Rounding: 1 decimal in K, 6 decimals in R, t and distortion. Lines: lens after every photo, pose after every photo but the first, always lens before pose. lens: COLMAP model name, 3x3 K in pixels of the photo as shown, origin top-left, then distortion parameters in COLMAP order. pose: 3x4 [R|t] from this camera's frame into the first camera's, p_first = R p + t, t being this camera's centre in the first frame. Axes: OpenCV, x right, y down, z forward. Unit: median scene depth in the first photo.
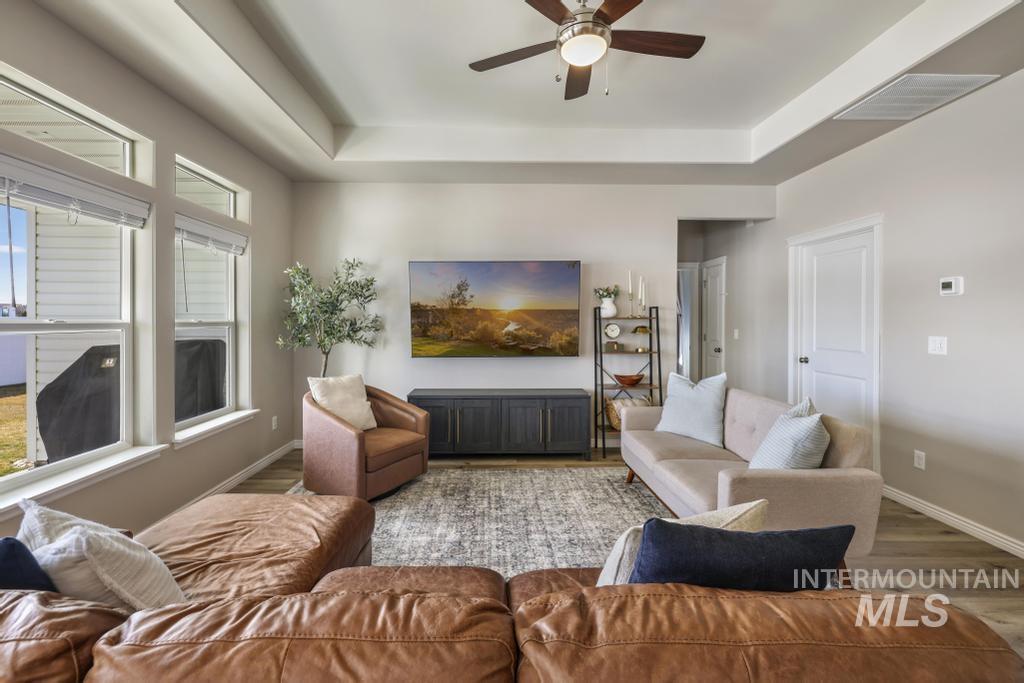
lens RADIAL K [[453.3, 0, 508.6], [0, 453.3, 329.1], [0, 0, 1]] dist [0.000548, 0.000338]
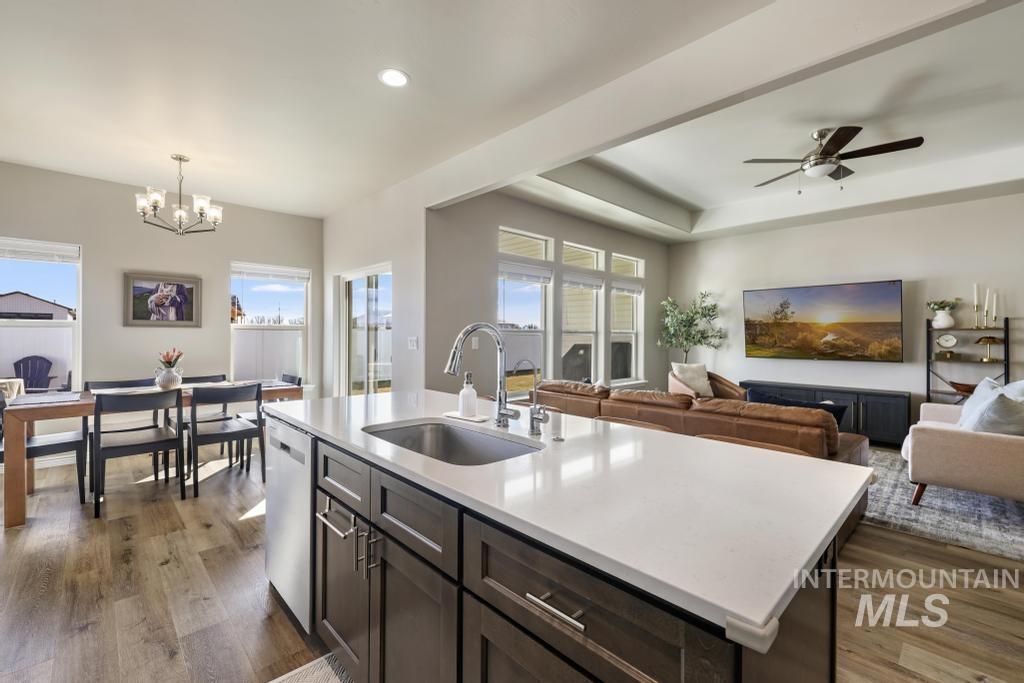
lens RADIAL K [[453.3, 0, 508.6], [0, 453.3, 329.1], [0, 0, 1]] dist [0.000548, 0.000338]
pose [[0.688502, -0.004055, -0.725223, 0.318258], [-0.014489, 0.999708, -0.019345, 0.012756], [0.725090, 0.023827, 0.688242, -0.545657]]
